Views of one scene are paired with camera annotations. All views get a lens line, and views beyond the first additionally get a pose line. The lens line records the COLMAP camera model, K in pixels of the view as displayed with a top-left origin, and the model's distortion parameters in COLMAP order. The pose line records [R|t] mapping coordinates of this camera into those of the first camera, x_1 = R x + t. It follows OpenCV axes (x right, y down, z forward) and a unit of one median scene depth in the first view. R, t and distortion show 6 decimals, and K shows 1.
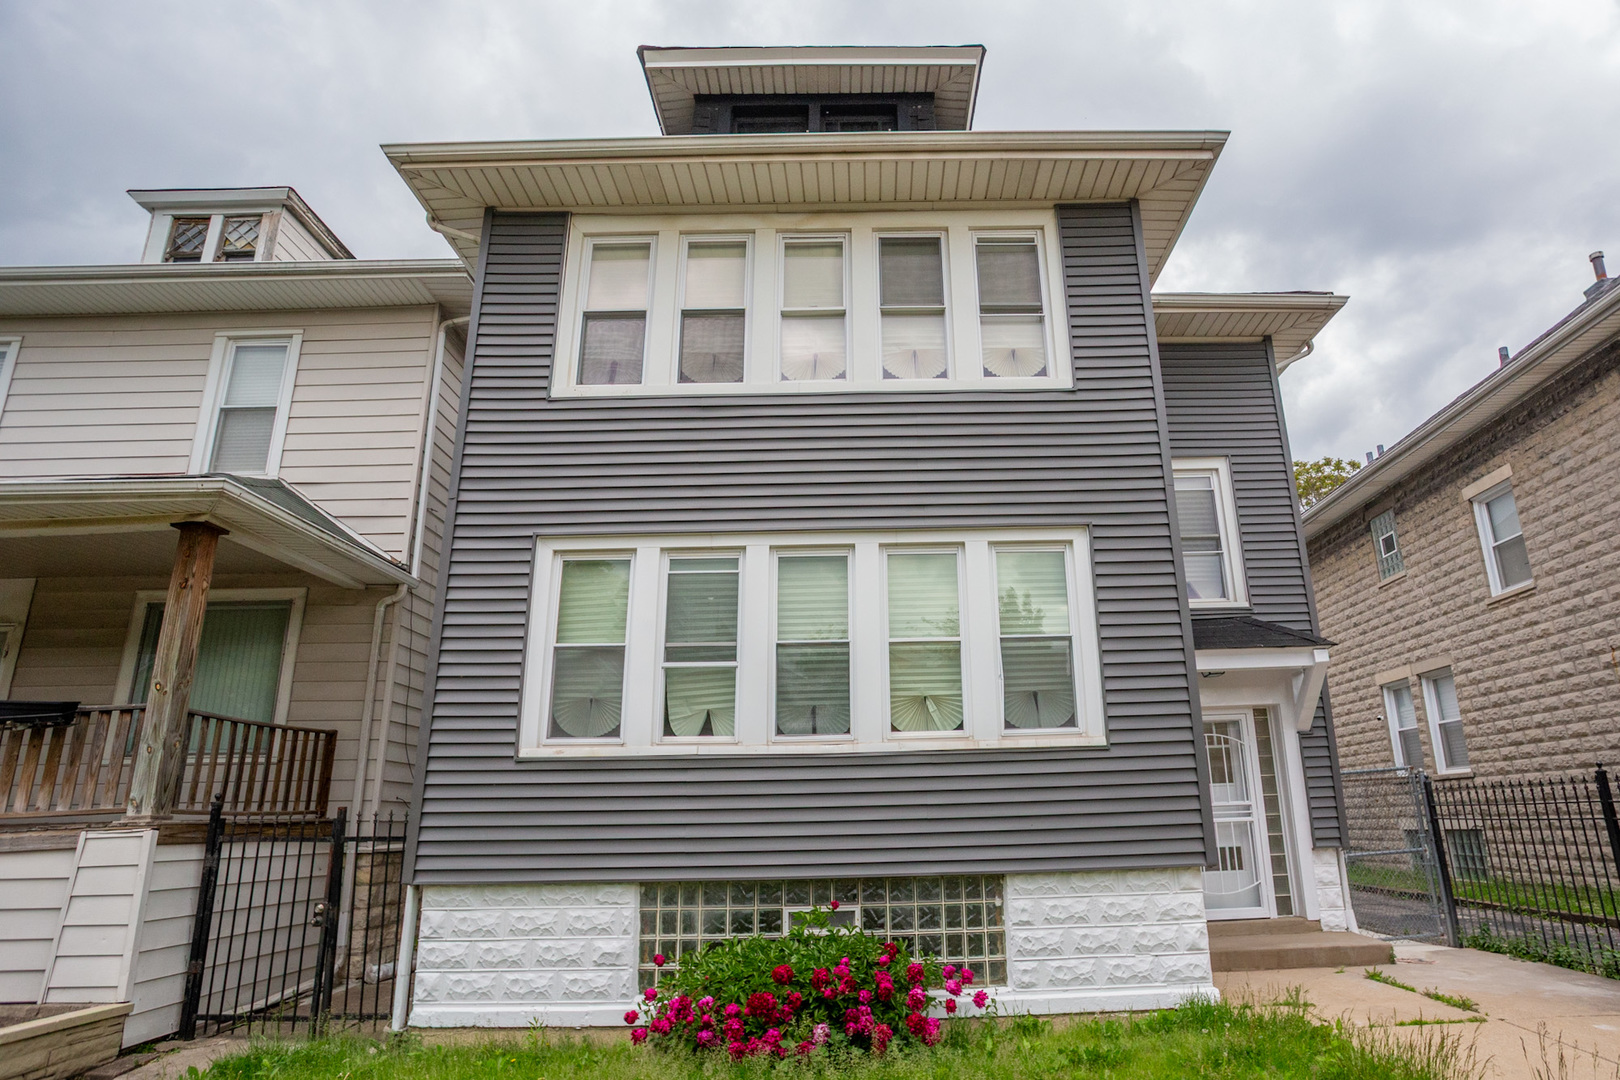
lens RADIAL K [[880.5, 0, 838.3], [0, 880.5, 529.9], [0, 0, 1]] dist [-0.063904, 0.033057]
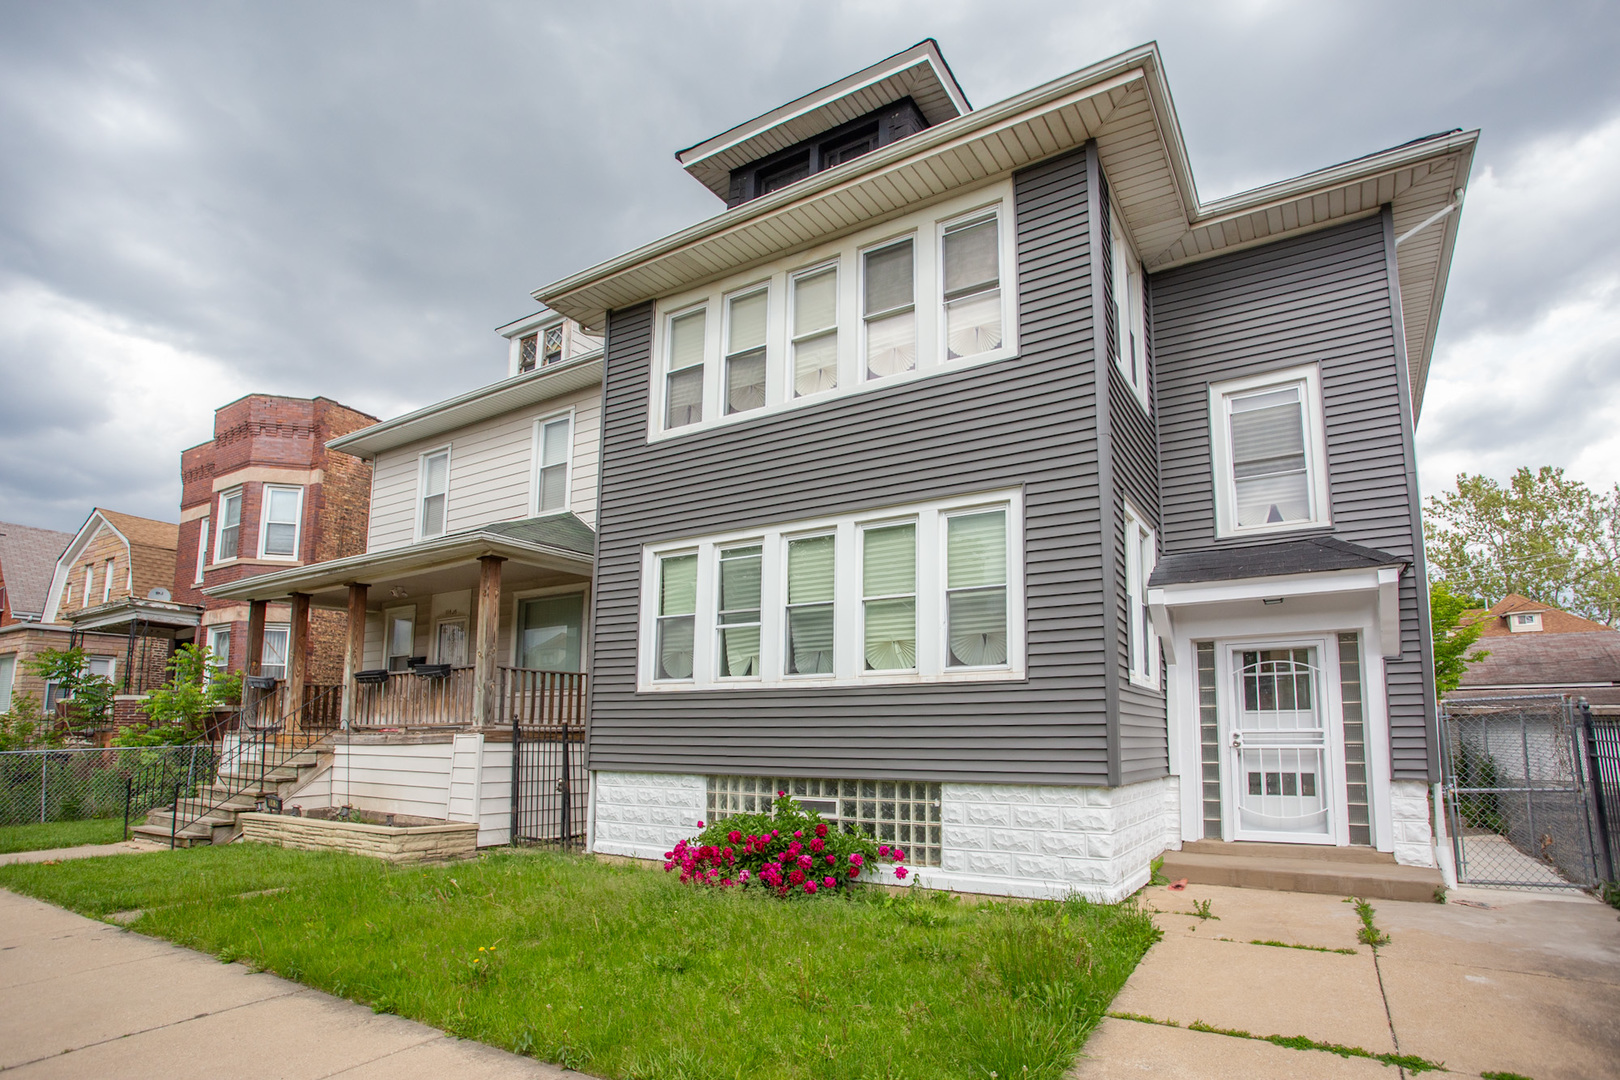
lens RADIAL K [[838.2, 0, 850.3], [0, 838.2, 583.6], [0, 0, 1]] dist [-0.047841, 0.028657]
pose [[0.854491, -0.068724, -0.514899, 0.664253], [0.144259, 0.983616, 0.108118, -0.028359], [0.499033, -0.166665, 0.850405, -0.028886]]
